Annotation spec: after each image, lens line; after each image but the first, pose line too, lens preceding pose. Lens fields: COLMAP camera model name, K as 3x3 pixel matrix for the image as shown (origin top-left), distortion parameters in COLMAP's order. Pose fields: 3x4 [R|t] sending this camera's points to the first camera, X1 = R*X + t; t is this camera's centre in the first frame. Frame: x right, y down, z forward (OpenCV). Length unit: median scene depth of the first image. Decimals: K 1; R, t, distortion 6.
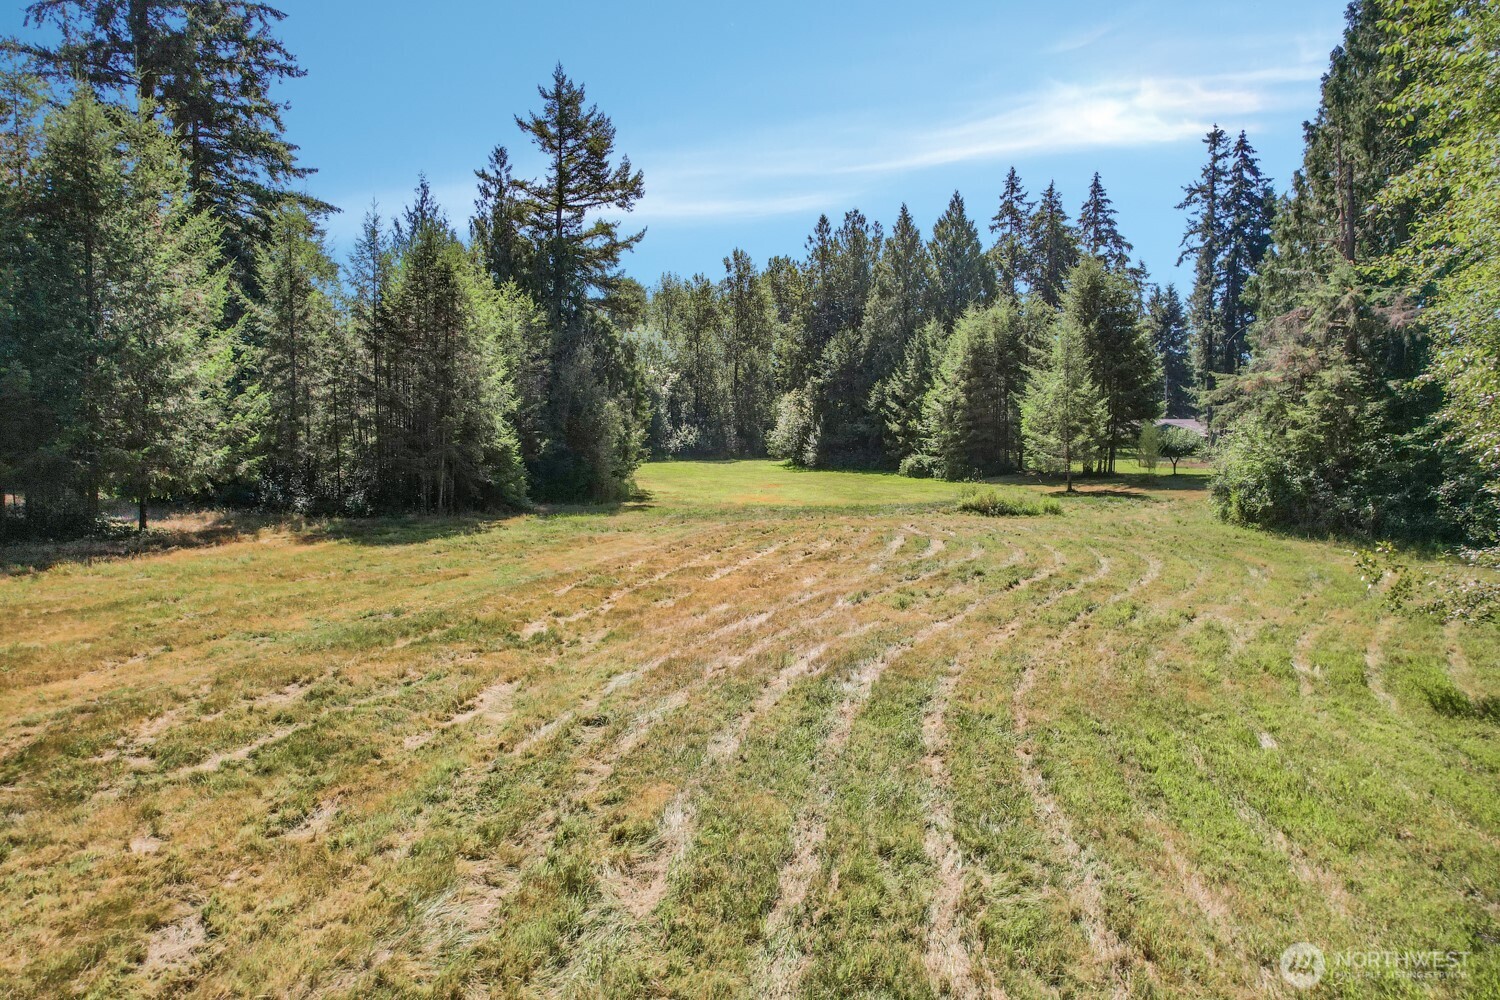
lens RADIAL K [[967.7, 0, 750.3], [0, 967.7, 496.6], [0, 0, 1]] dist [-0.046801, 0.006901]
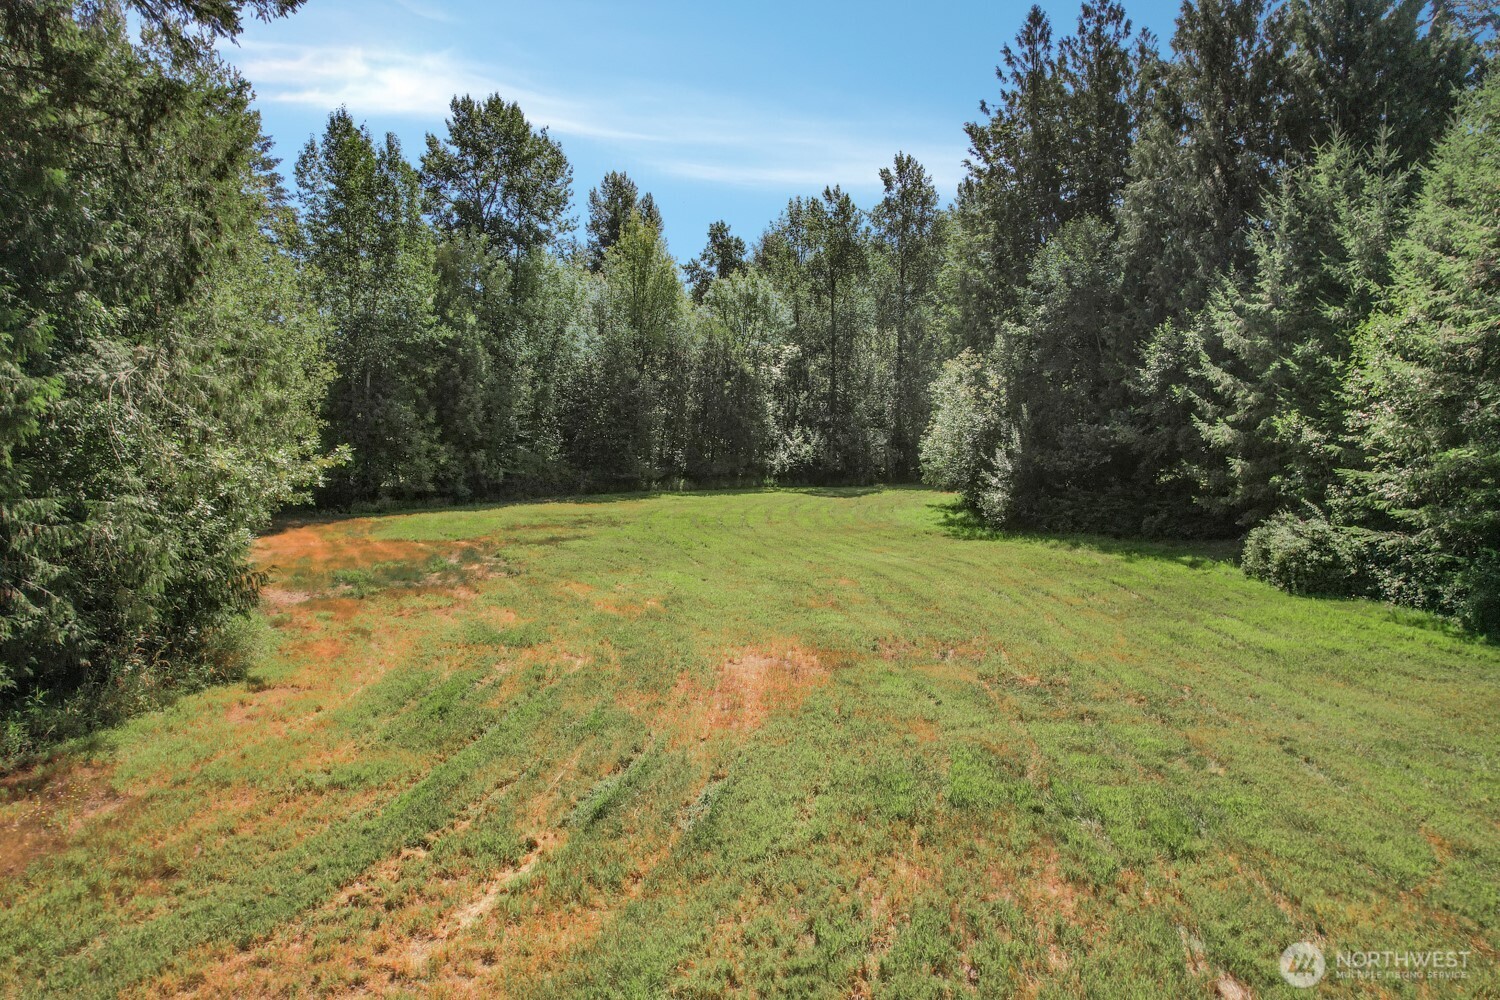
lens RADIAL K [[967.7, 0, 760.3], [0, 967.7, 498.8], [0, 0, 1]] dist [-0.046801, 0.006901]
pose [[0.977687, 0.015288, -0.209511, 0.047638], [-0.015432, 0.999880, 0.000949, -0.039323], [0.209500, 0.002305, 0.977806, 0.533167]]
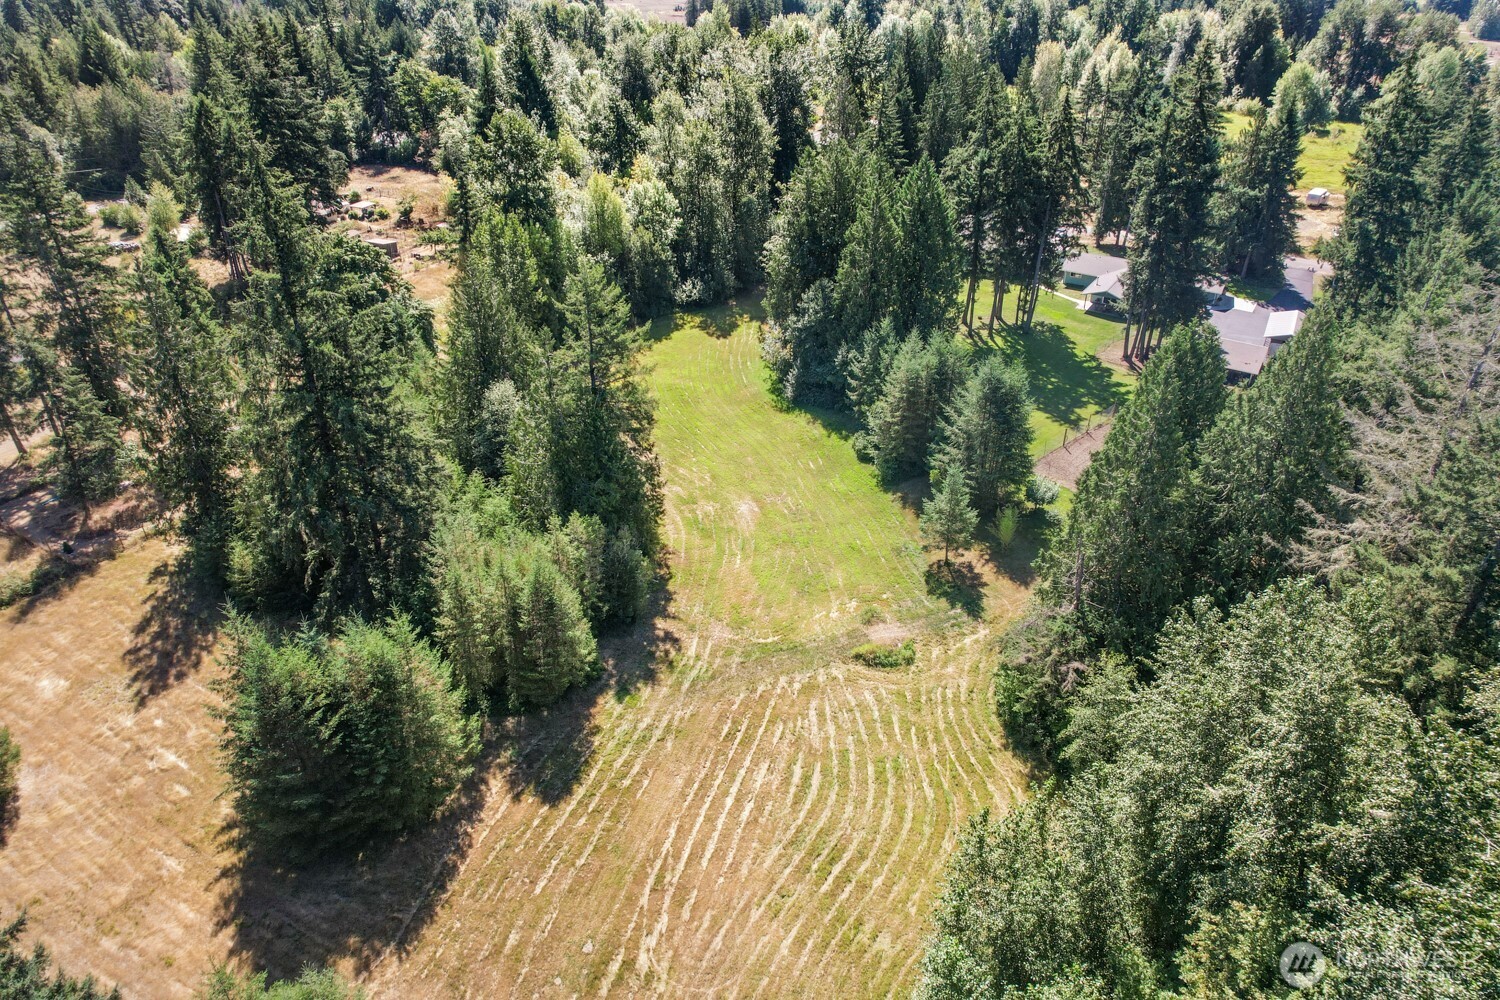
lens RADIAL K [[967.7, 0, 748.1], [0, 967.7, 499.0], [0, 0, 1]] dist [-0.046801, 0.006901]
pose [[0.999933, 0.006236, -0.009791, 0.020441], [-0.001131, 0.891777, 0.452475, -0.476256], [0.011553, -0.452433, 0.891723, -0.193412]]
